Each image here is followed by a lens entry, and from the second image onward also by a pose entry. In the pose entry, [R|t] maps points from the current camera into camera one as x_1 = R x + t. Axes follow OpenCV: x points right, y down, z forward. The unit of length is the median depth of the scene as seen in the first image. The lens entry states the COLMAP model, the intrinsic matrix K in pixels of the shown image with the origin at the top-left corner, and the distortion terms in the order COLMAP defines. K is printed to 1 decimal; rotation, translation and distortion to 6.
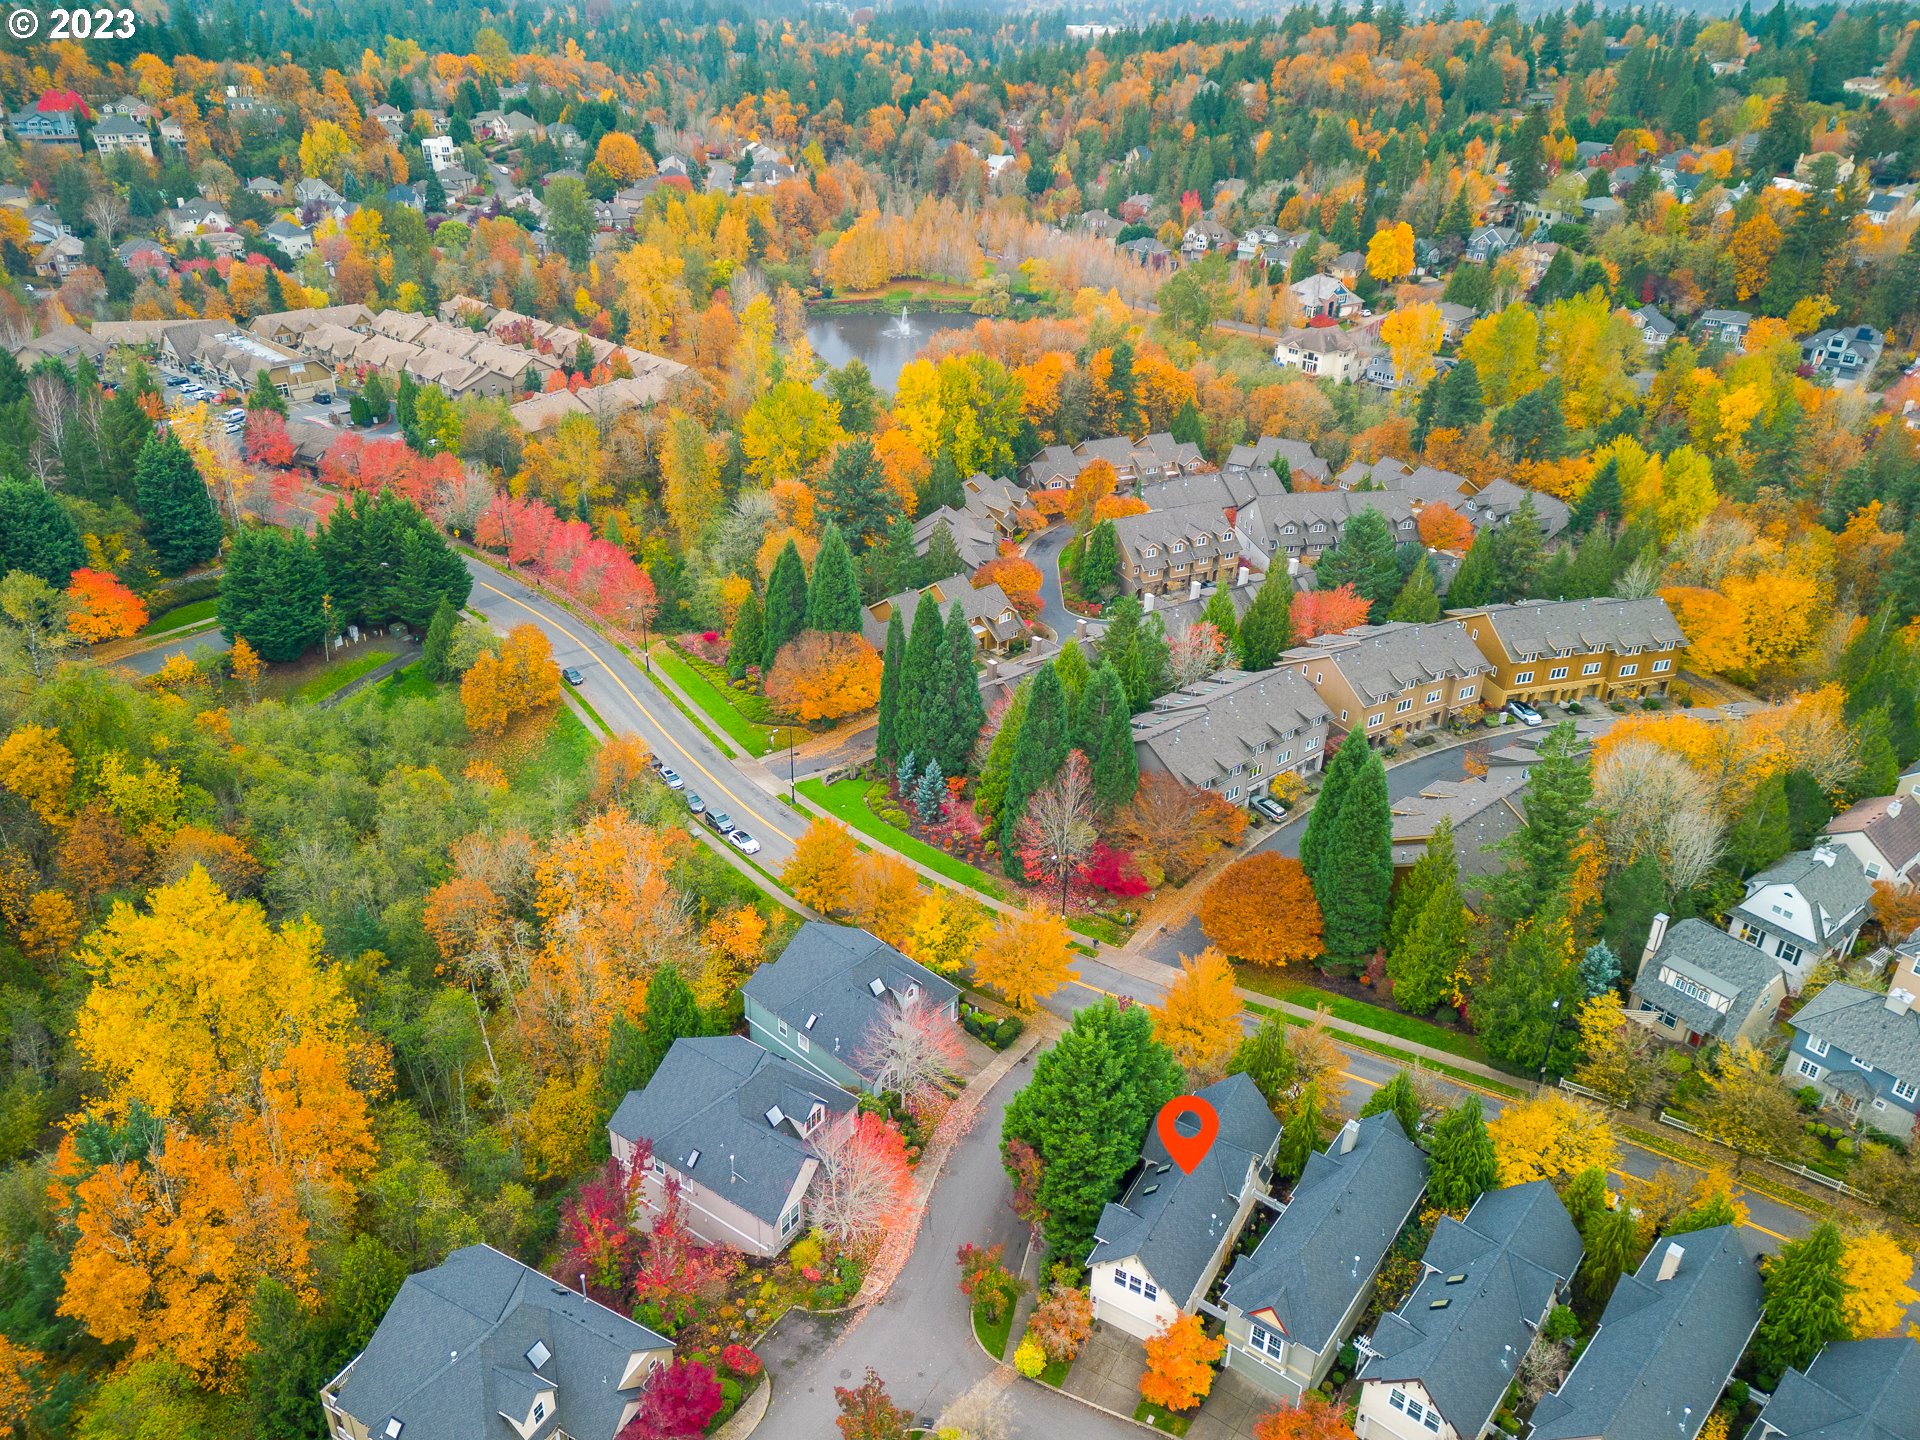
lens RADIAL K [[1452.2, 0, 960.0], [0, 1452.2, 720.0], [0, 0, 1]] dist [0.035282, -0.001078]
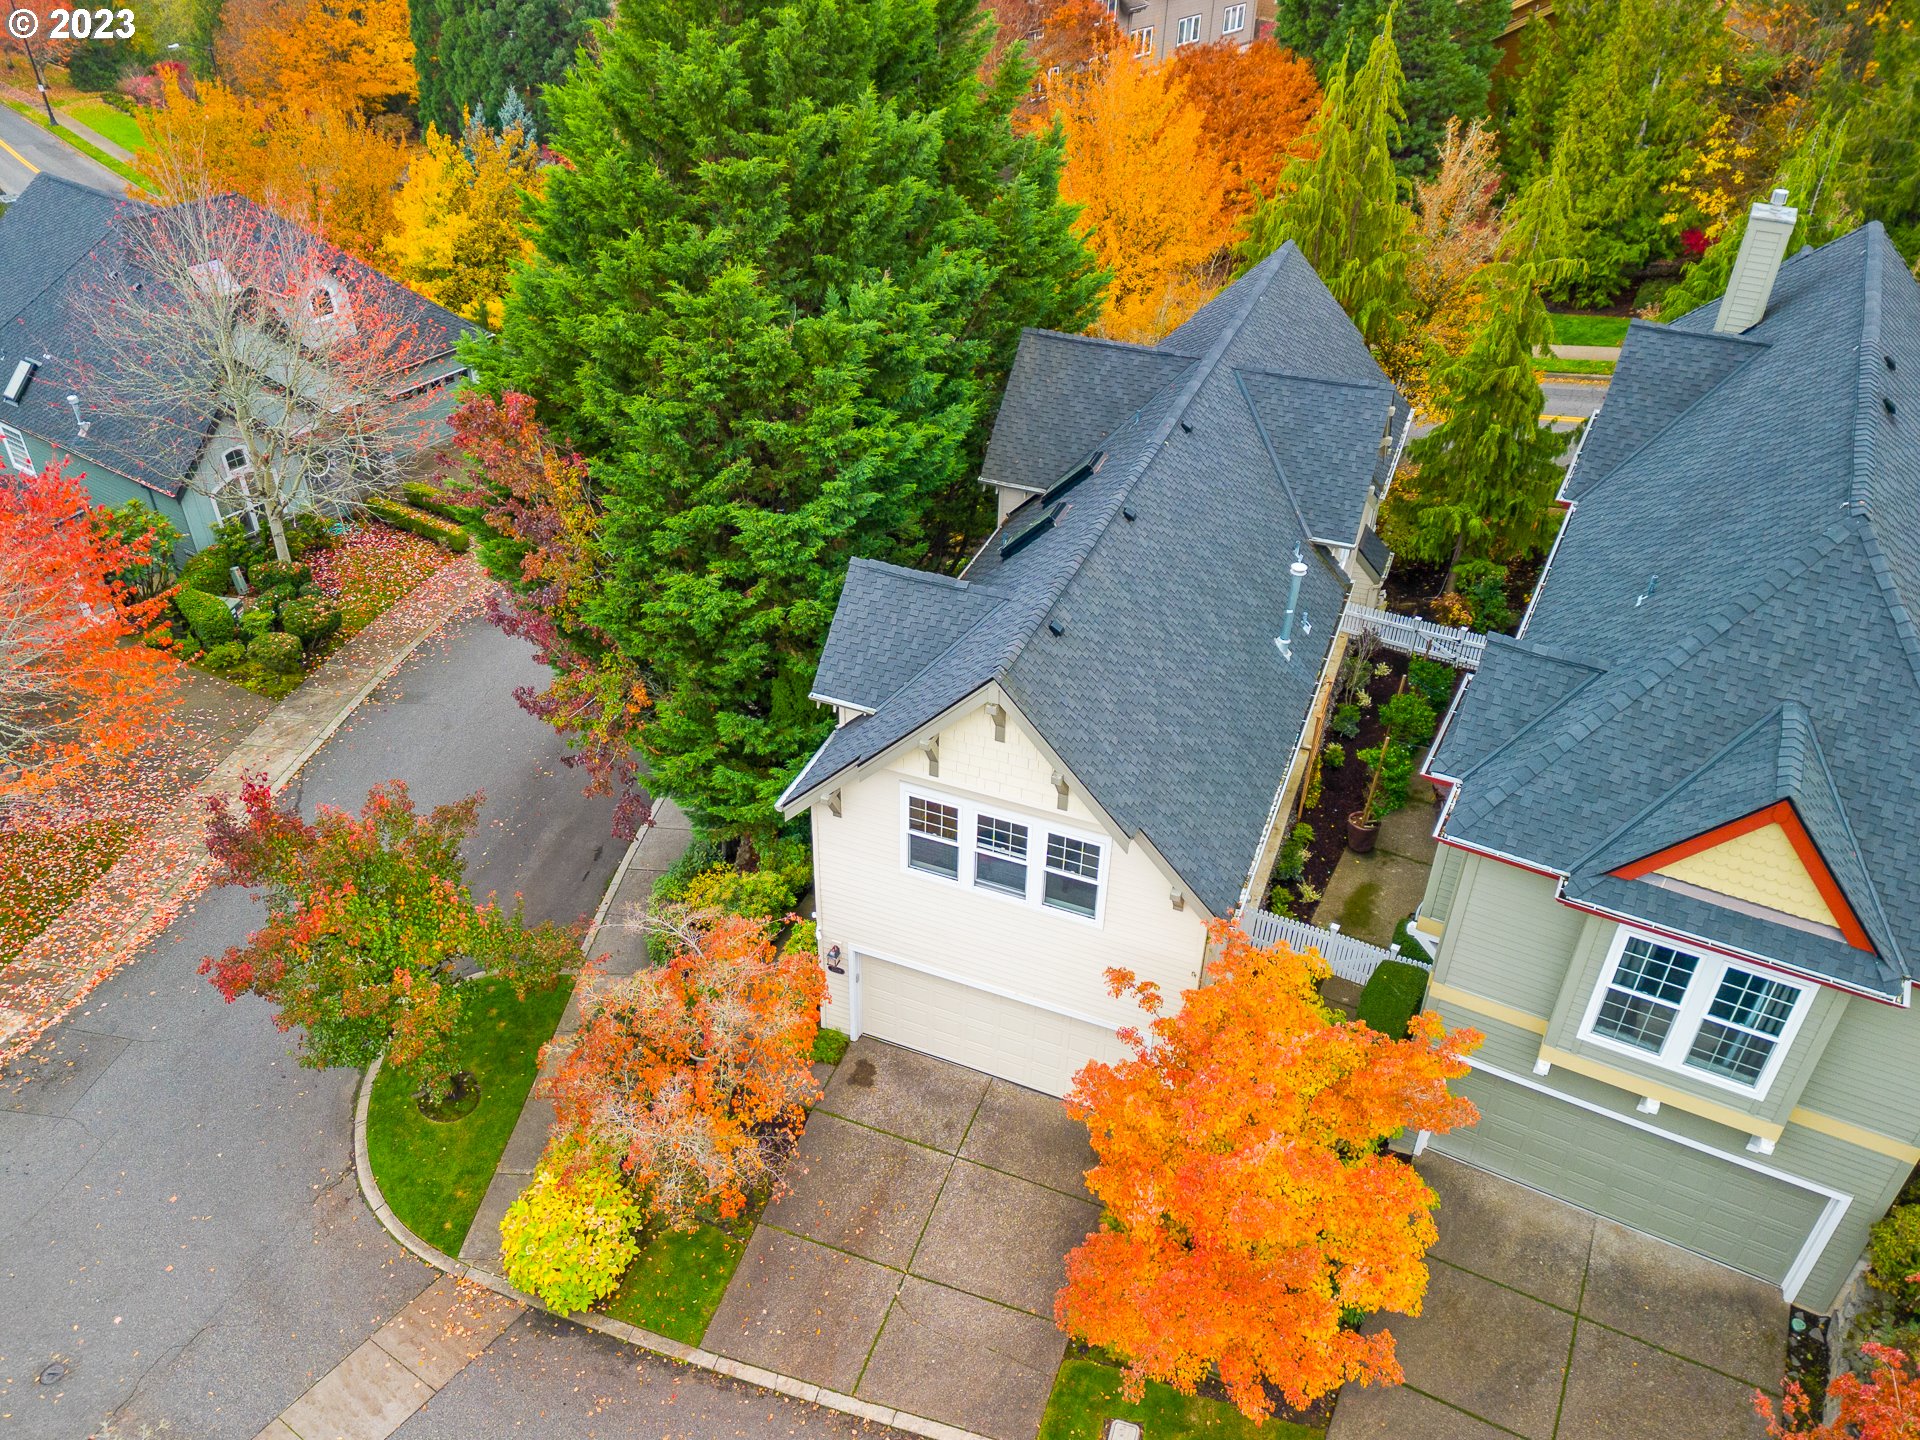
lens RADIAL K [[1452.2, 0, 960.0], [0, 1452.2, 720.0], [0, 0, 1]] dist [0.035282, -0.001078]
pose [[0.987326, -0.088037, 0.132047, 0.086434], [0.072768, 0.990543, 0.116314, 0.339410], [-0.141038, -0.105231, 0.984396, 0.784707]]
